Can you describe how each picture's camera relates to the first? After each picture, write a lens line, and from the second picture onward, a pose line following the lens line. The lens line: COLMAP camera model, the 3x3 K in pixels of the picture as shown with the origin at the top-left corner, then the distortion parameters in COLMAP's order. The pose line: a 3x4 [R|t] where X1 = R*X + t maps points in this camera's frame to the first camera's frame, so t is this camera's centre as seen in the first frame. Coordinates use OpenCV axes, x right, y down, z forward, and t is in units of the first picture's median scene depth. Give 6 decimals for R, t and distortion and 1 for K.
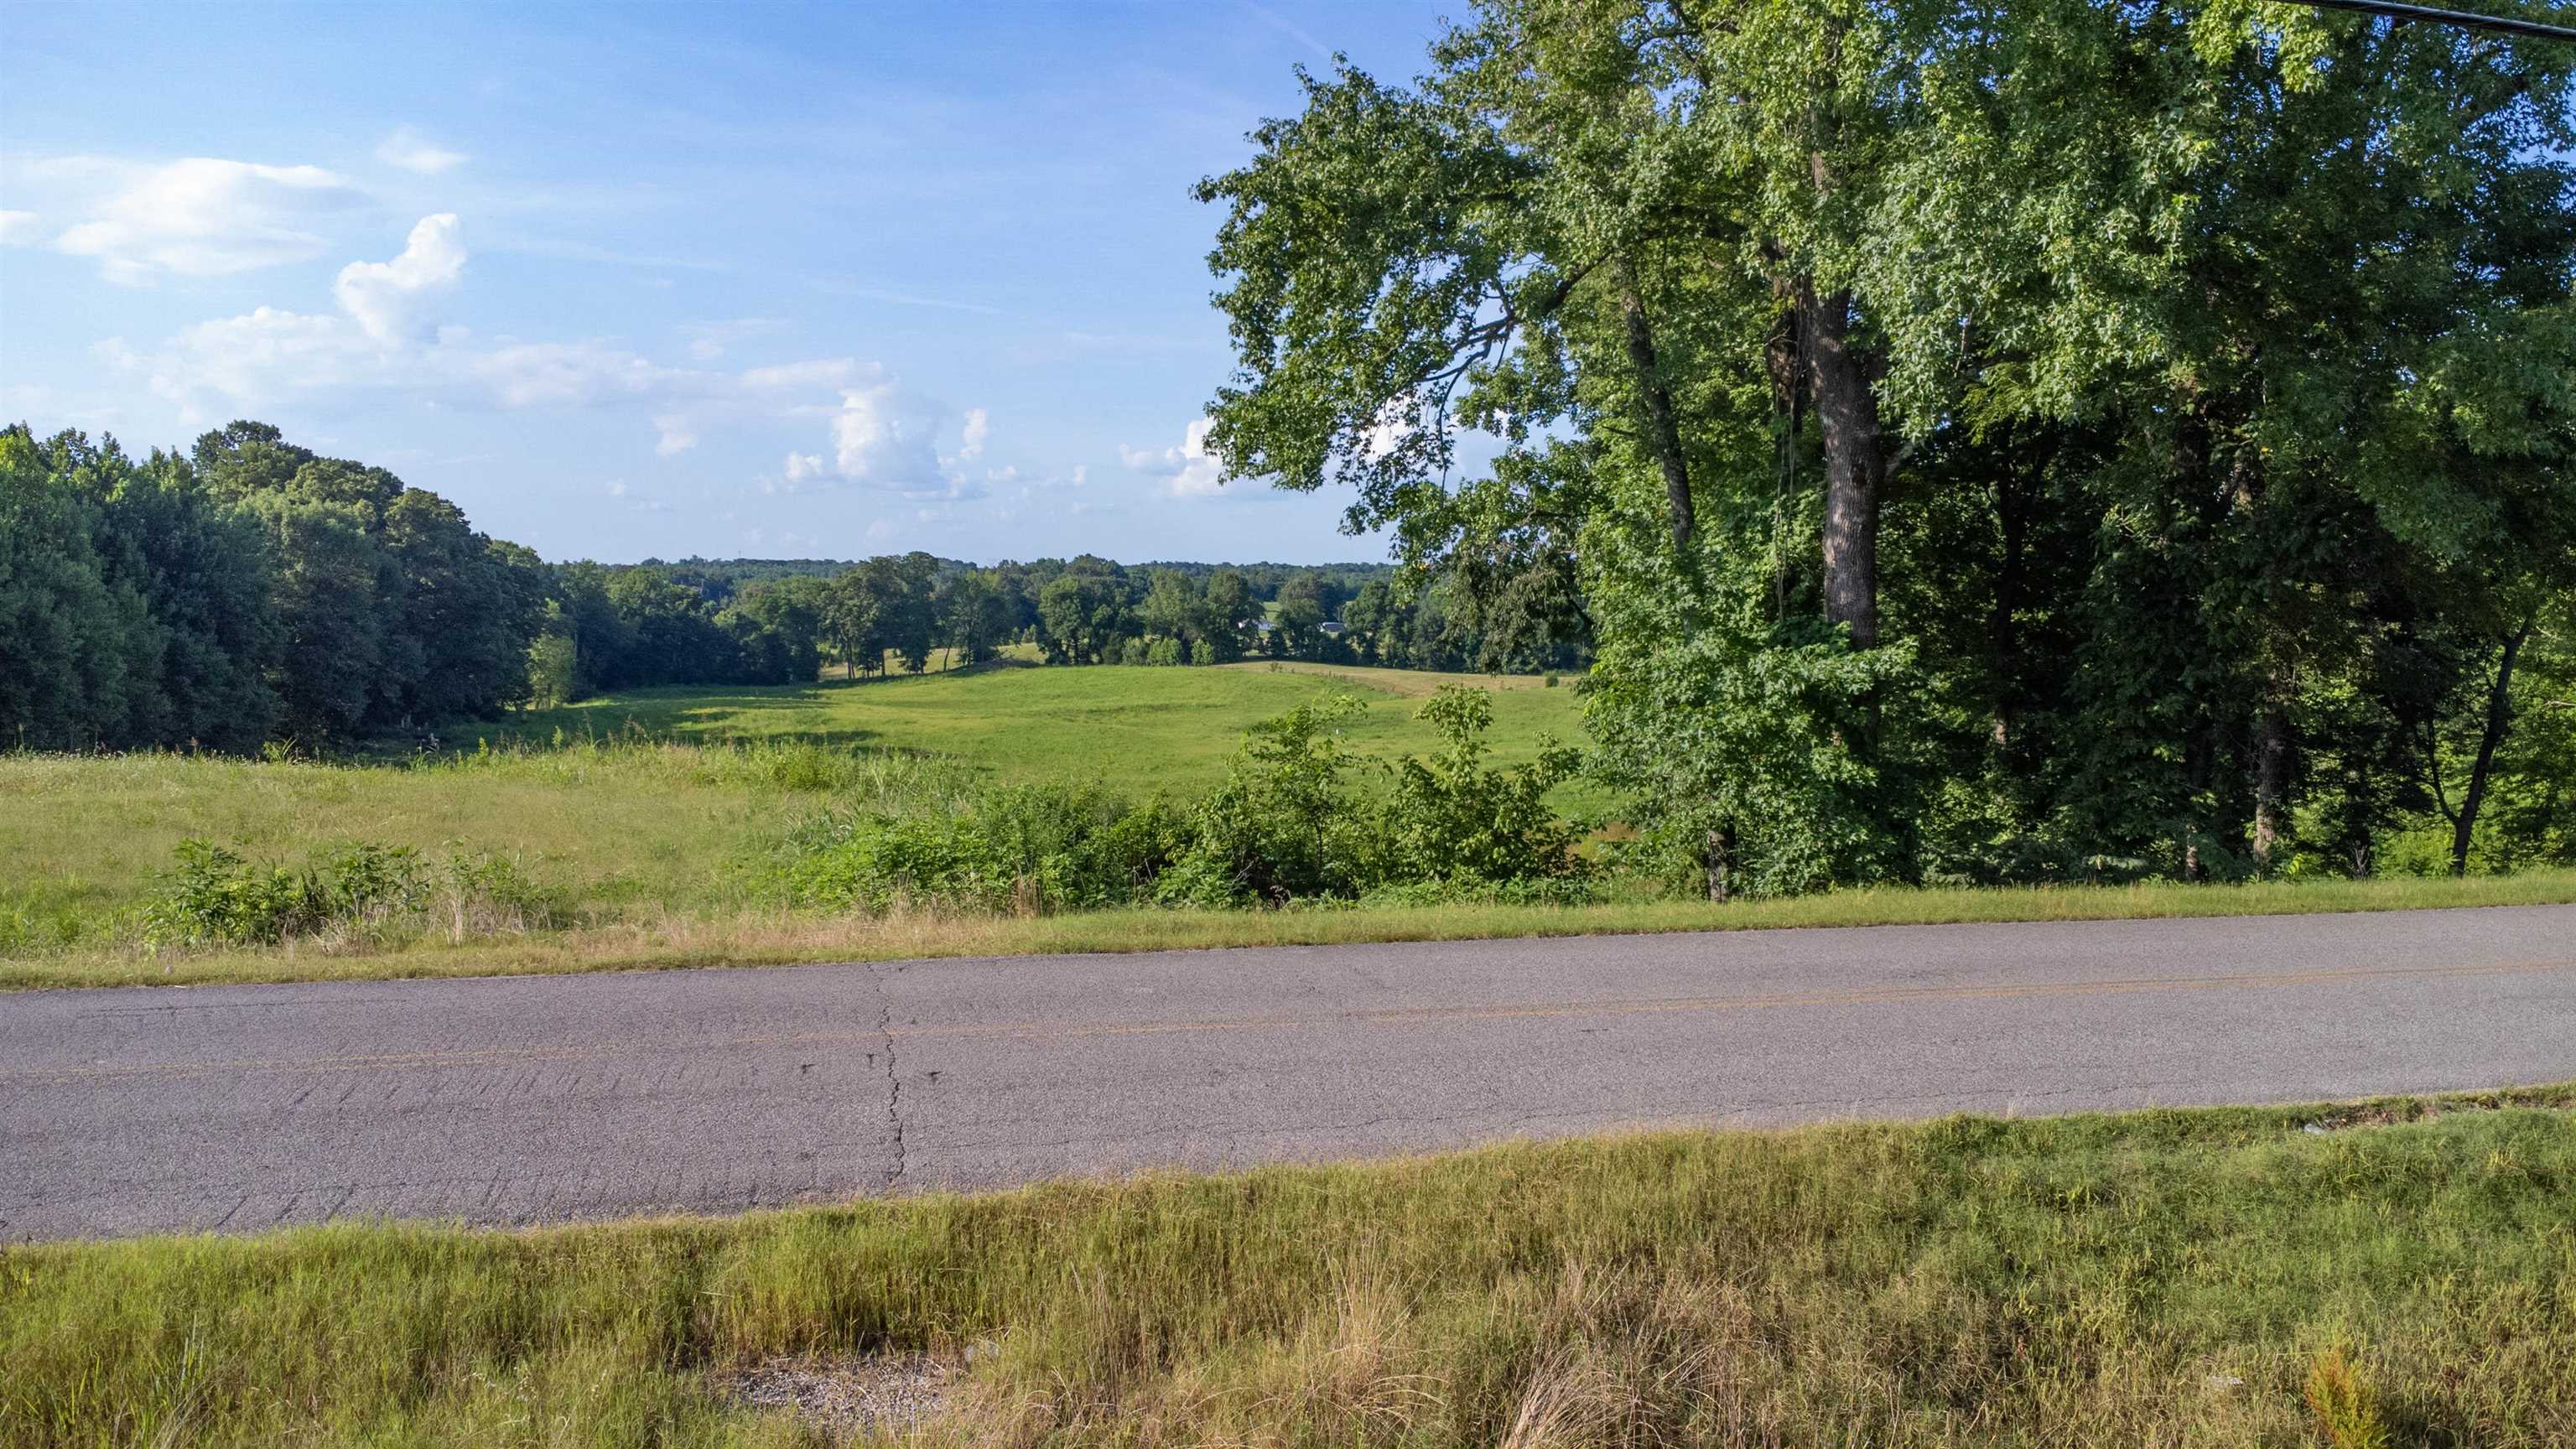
lens RADIAL K [[1846.5, 0, 1288.0], [0, 1846.5, 724.5], [0, 0, 1]] dist [0.005937, 0.003345]
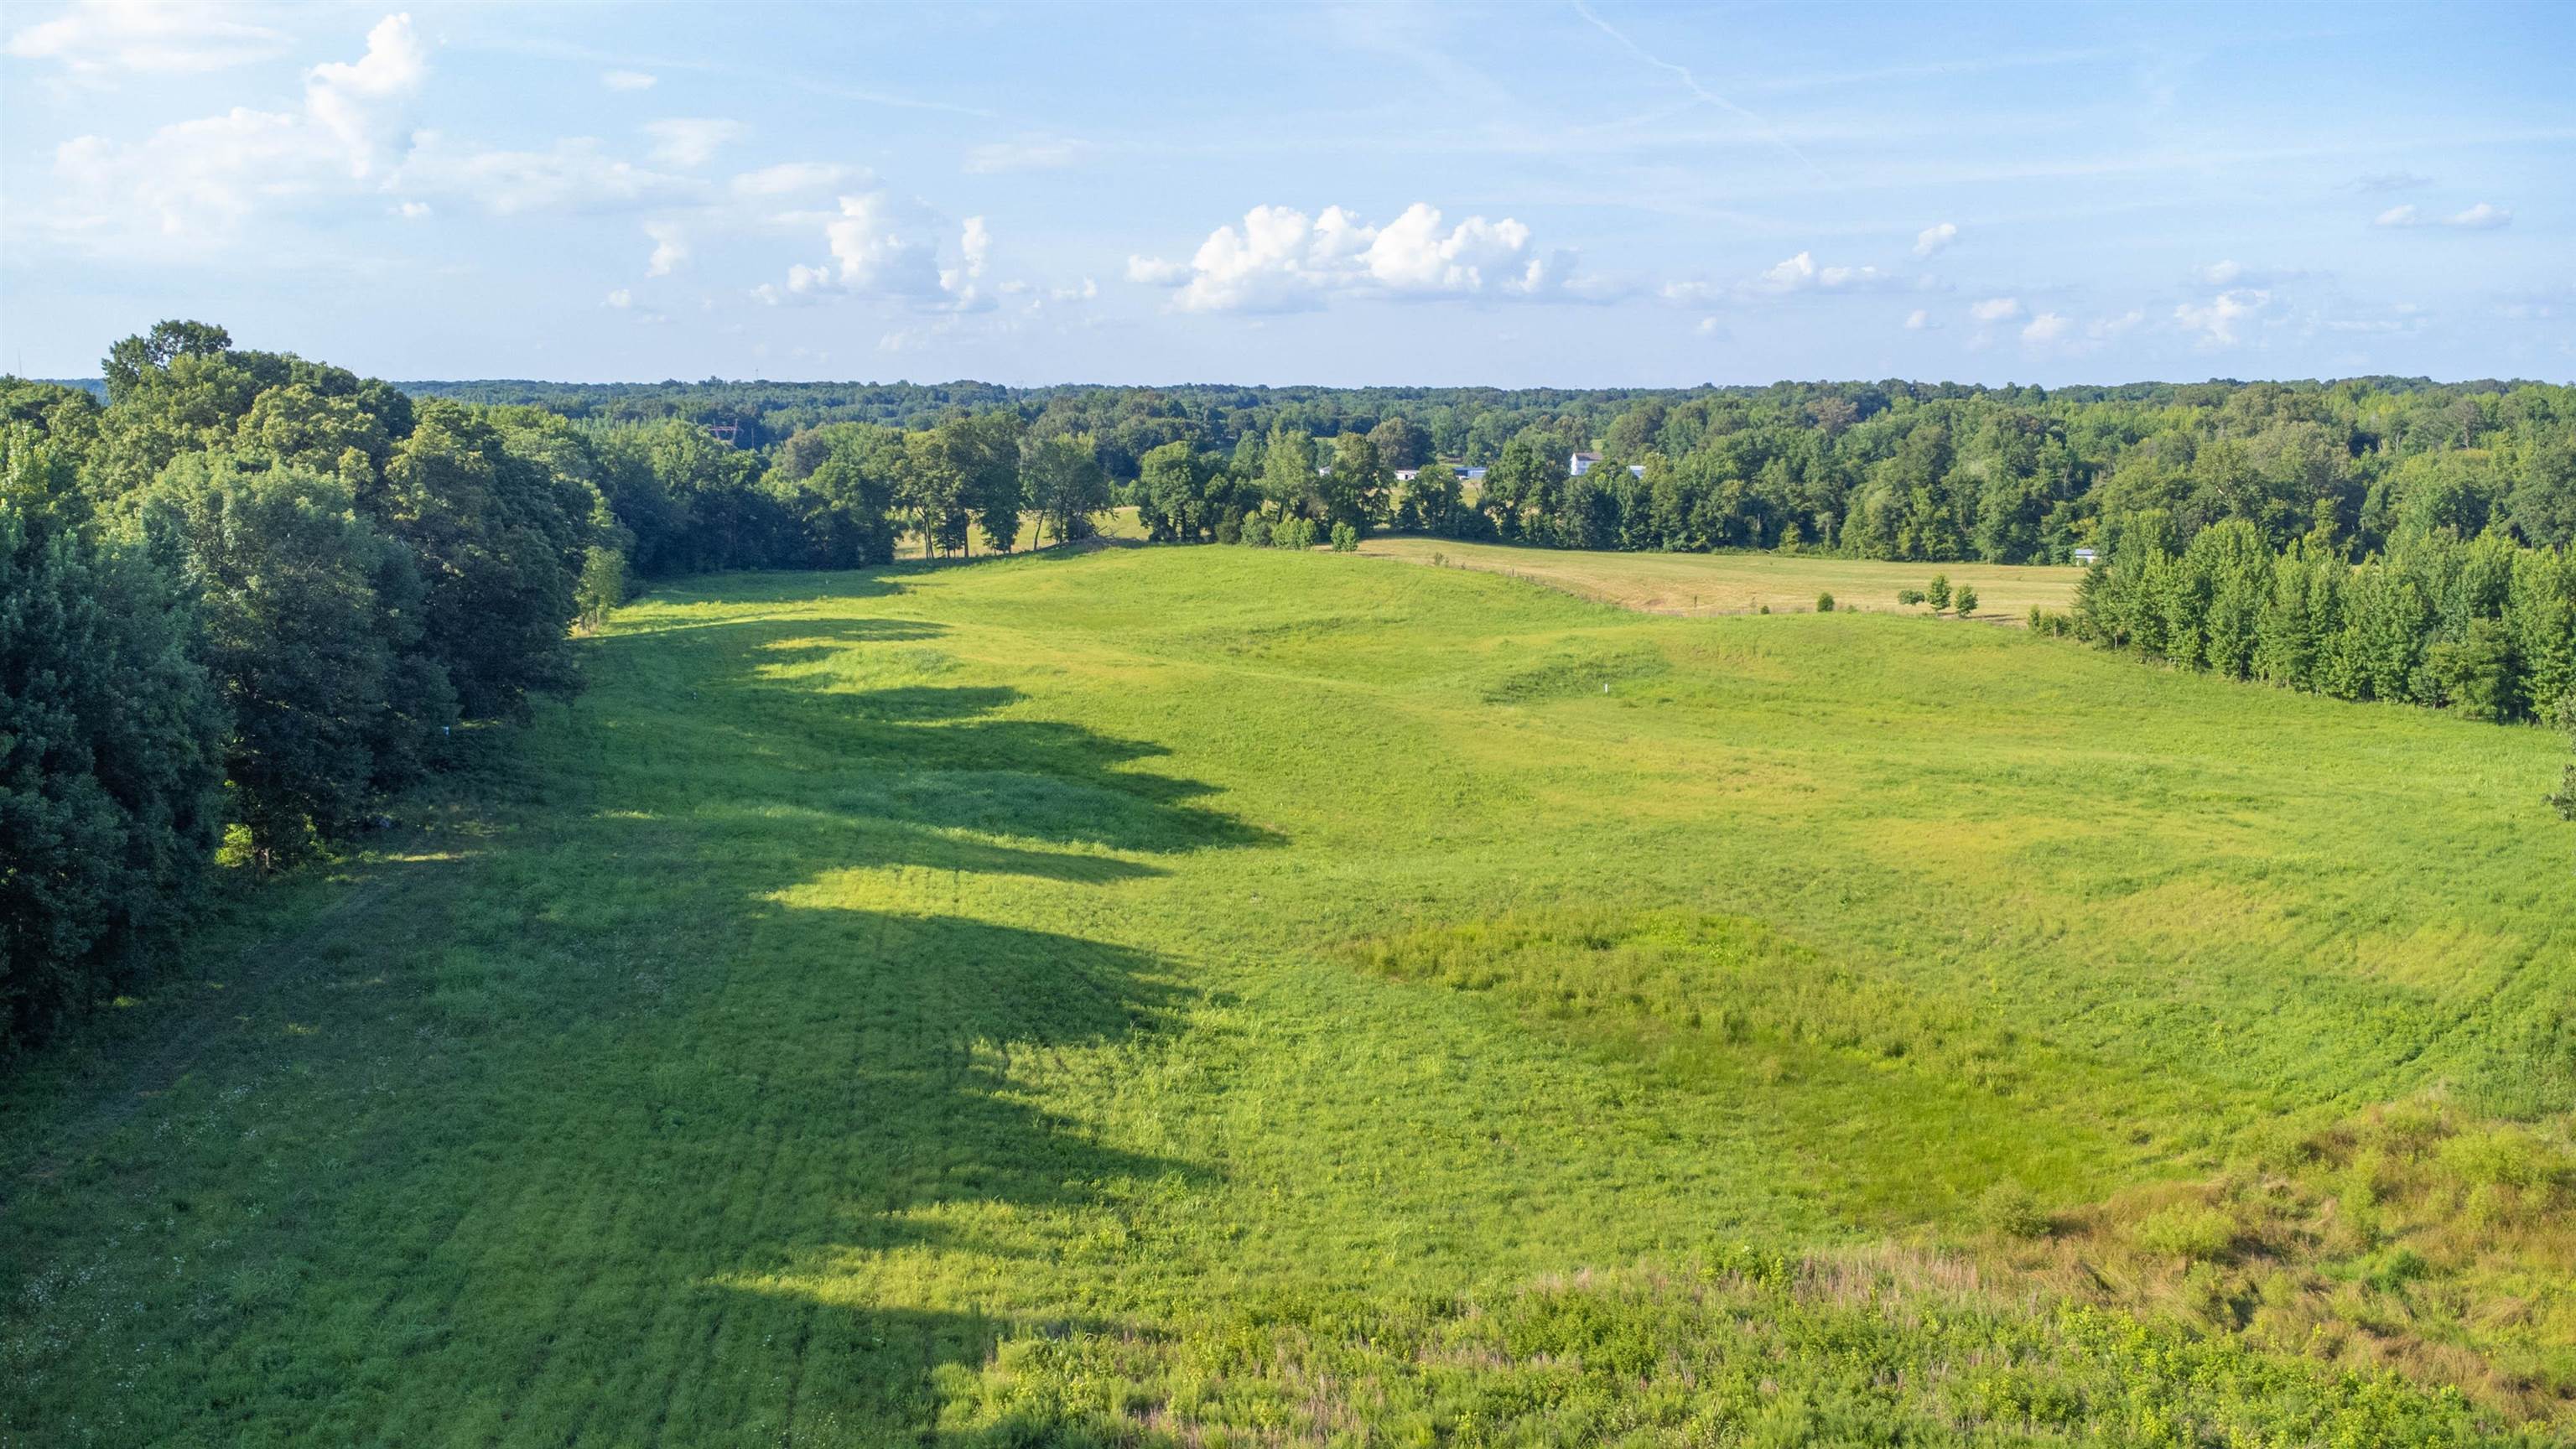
lens RADIAL K [[1799.5, 0, 1288.0], [0, 1799.5, 724.5], [0, 0, 1]] dist [-0.005746, -0.005155]
pose [[1.000000, 0.000644, 0.000492, -0.067593], [-0.000693, 0.994331, 0.106331, -0.038149], [-0.000421, -0.106331, 0.994331, 0.143391]]
